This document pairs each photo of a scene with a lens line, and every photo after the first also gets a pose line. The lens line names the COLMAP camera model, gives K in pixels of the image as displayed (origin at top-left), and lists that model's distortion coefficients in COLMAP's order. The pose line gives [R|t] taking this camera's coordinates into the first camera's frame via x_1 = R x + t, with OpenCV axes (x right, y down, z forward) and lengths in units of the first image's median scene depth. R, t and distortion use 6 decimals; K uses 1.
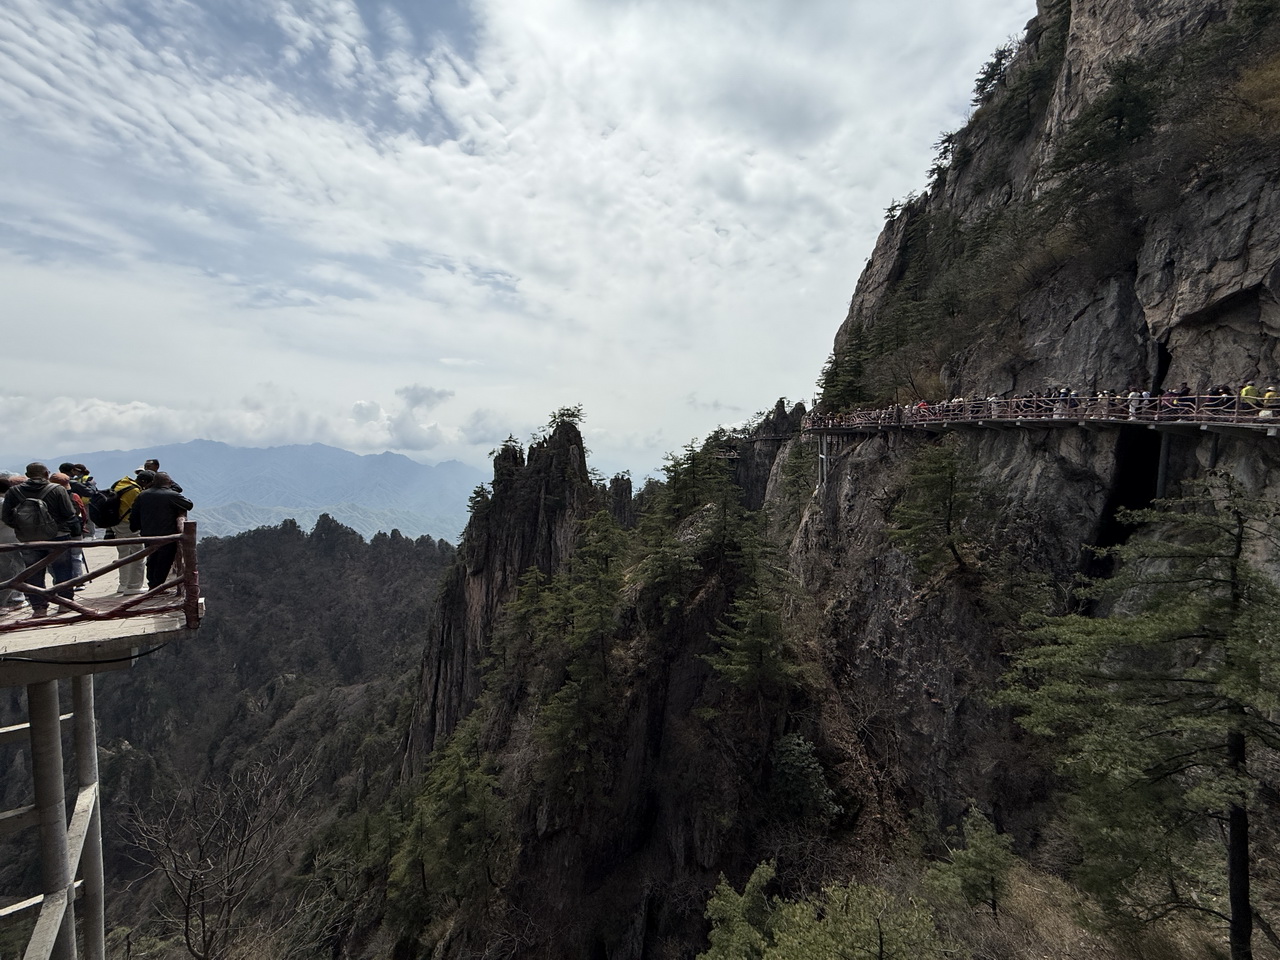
lens RADIAL K [[503.7, 0, 606.9], [0, 503.7, 467.8], [0, 0, 1]] dist [0.000679, -0.000095]
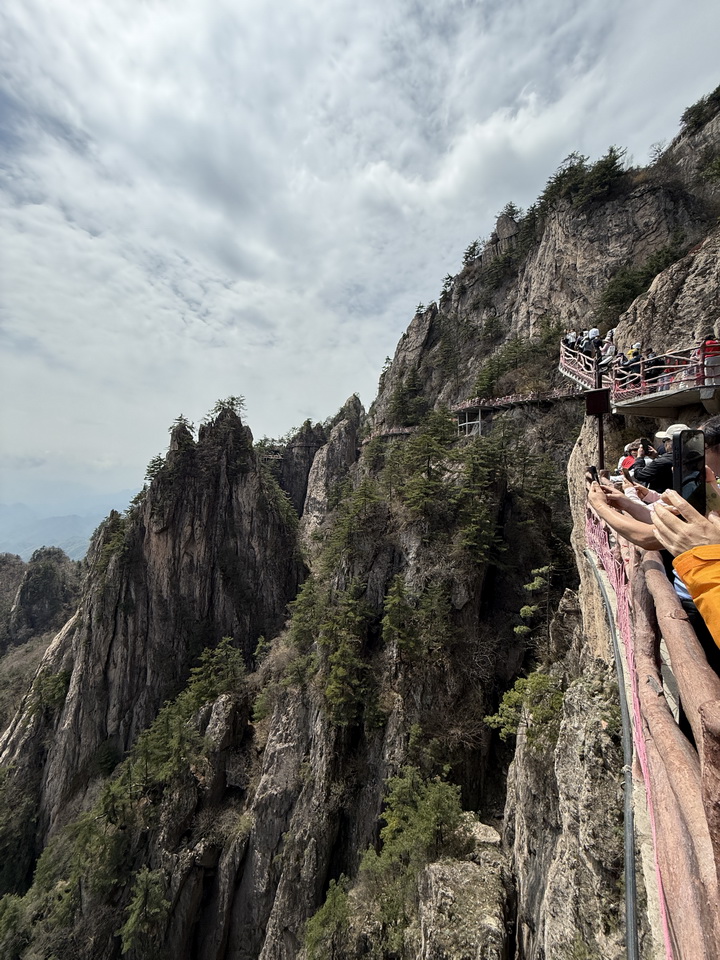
lens RADIAL K [[377.8, 0, 363.6], [0, 377.8, 468.6], [0, 0, 1]] dist [0.000679, -0.000095]
pose [[0.820081, 0.009198, 0.572173, -0.364052], [0.008722, 0.999554, -0.028569, 0.094700], [-0.572181, 0.028419, 0.819635, 0.038861]]
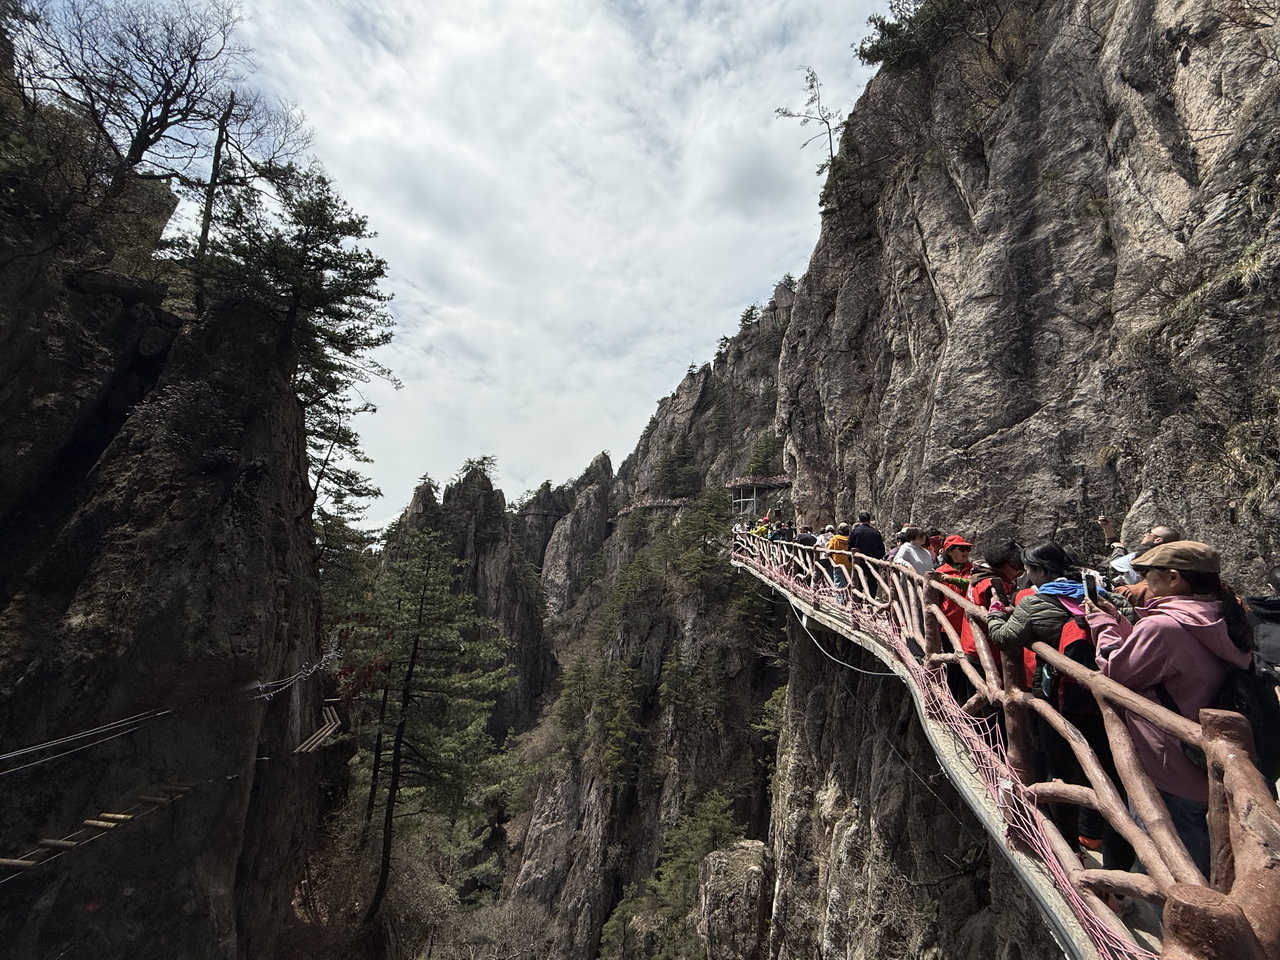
lens RADIAL K [[503.7, 0, 635.1], [0, 503.7, 470.2], [0, 0, 1]] dist [0.000679, -0.000095]
pose [[0.782241, 0.139533, 0.607149, -0.517449], [-0.033762, 0.982657, -0.182333, 0.111617], [-0.622061, 0.122130, 0.773385, -0.089258]]
